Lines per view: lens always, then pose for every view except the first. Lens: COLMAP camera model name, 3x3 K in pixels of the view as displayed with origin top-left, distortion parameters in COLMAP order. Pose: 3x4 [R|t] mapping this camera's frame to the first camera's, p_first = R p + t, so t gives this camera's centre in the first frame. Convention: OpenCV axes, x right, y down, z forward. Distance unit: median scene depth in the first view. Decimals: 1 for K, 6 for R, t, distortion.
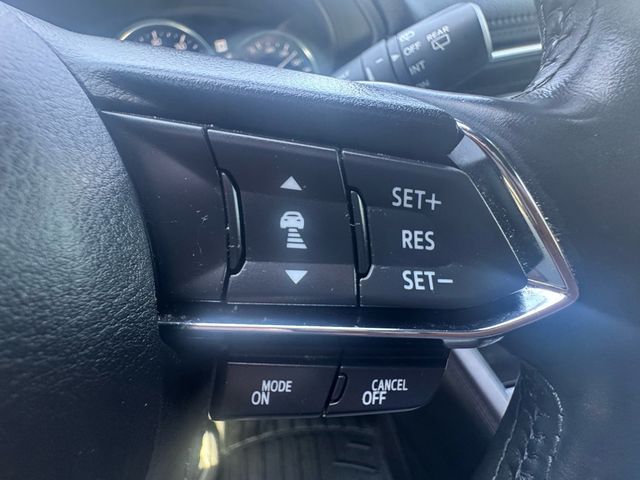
lens RADIAL K [[290.6, 0, 323.5], [0, 290.6, 239.7], [0, 0, 1]] dist [-0.000499, -0.001426]
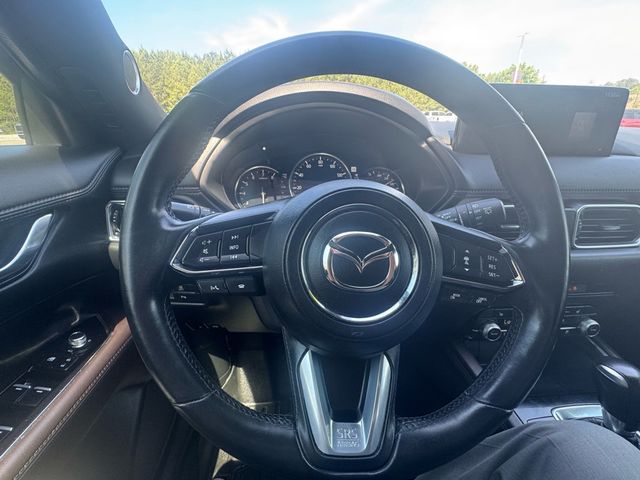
lens RADIAL K [[290.6, 0, 316.0], [0, 290.6, 244.5], [0, 0, 1]] dist [-0.000499, -0.001426]
pose [[0.985515, 0.169565, -0.002679, -2.574351], [-0.166553, 0.964791, -0.203564, 1.096649], [-0.031933, 0.201062, 0.979058, -3.654155]]
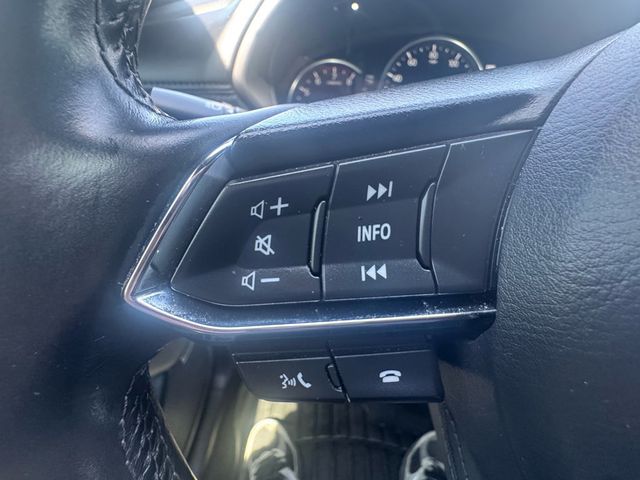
lens RADIAL K [[290.6, 0, 316.0], [0, 290.6, 238.6], [0, 0, 1]] dist [-0.000499, -0.001426]
pose [[0.971726, 0.228063, -0.061116, -3.935851], [-0.229625, 0.973078, -0.019787, 0.547294], [0.054958, 0.033261, 0.997935, -0.418810]]
